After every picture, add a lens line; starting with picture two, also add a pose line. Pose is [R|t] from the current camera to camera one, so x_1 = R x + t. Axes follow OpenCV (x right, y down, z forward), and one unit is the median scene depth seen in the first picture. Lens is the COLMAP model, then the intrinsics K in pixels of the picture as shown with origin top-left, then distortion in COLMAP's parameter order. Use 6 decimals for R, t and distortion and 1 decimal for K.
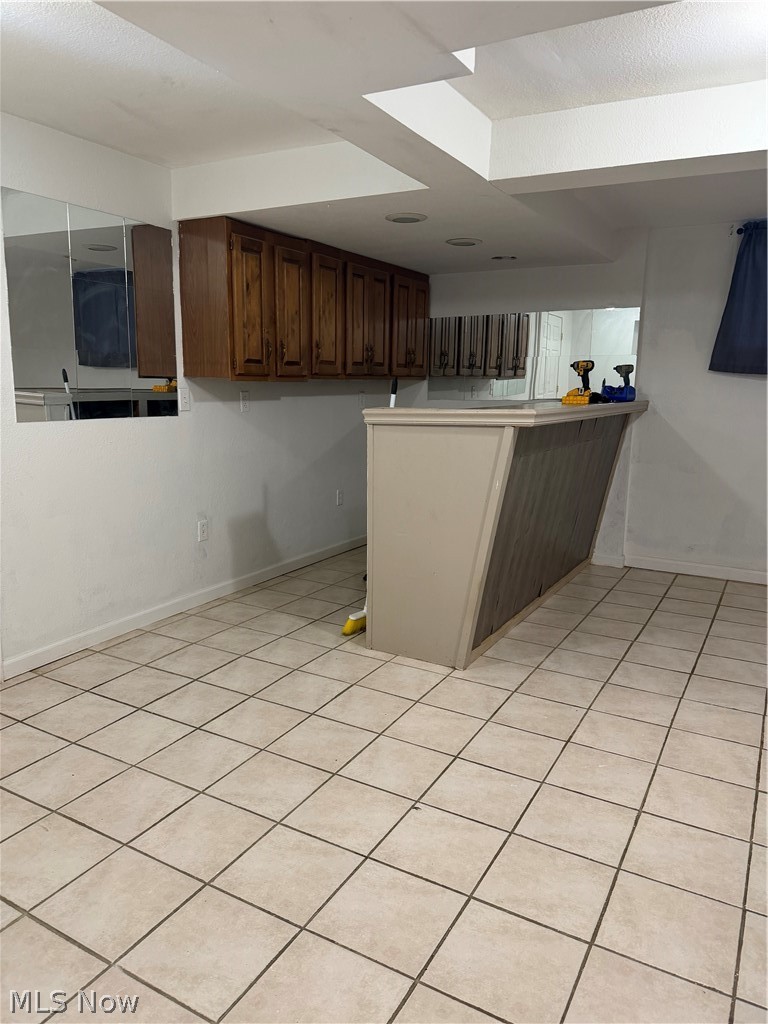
lens RADIAL K [[717.8, 0, 377.2], [0, 717.8, 518.6], [0, 0, 1]] dist [0.022386, -0.026594]
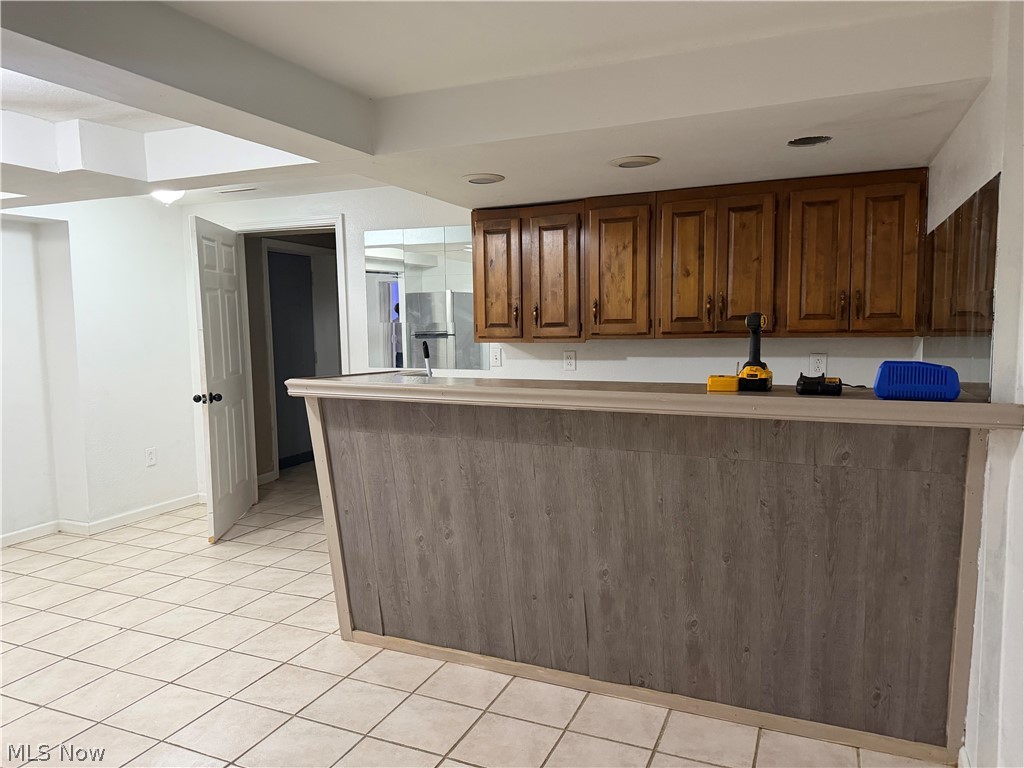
lens RADIAL K [[717.8, 0, 512.3], [0, 717.8, 380.1], [0, 0, 1]] dist [0.022386, -0.026594]
pose [[0.112862, 0.060019, -0.991796, 0.823001], [-0.173895, 0.983961, 0.039756, -0.159019], [0.978275, 0.167981, 0.121489, 0.782292]]
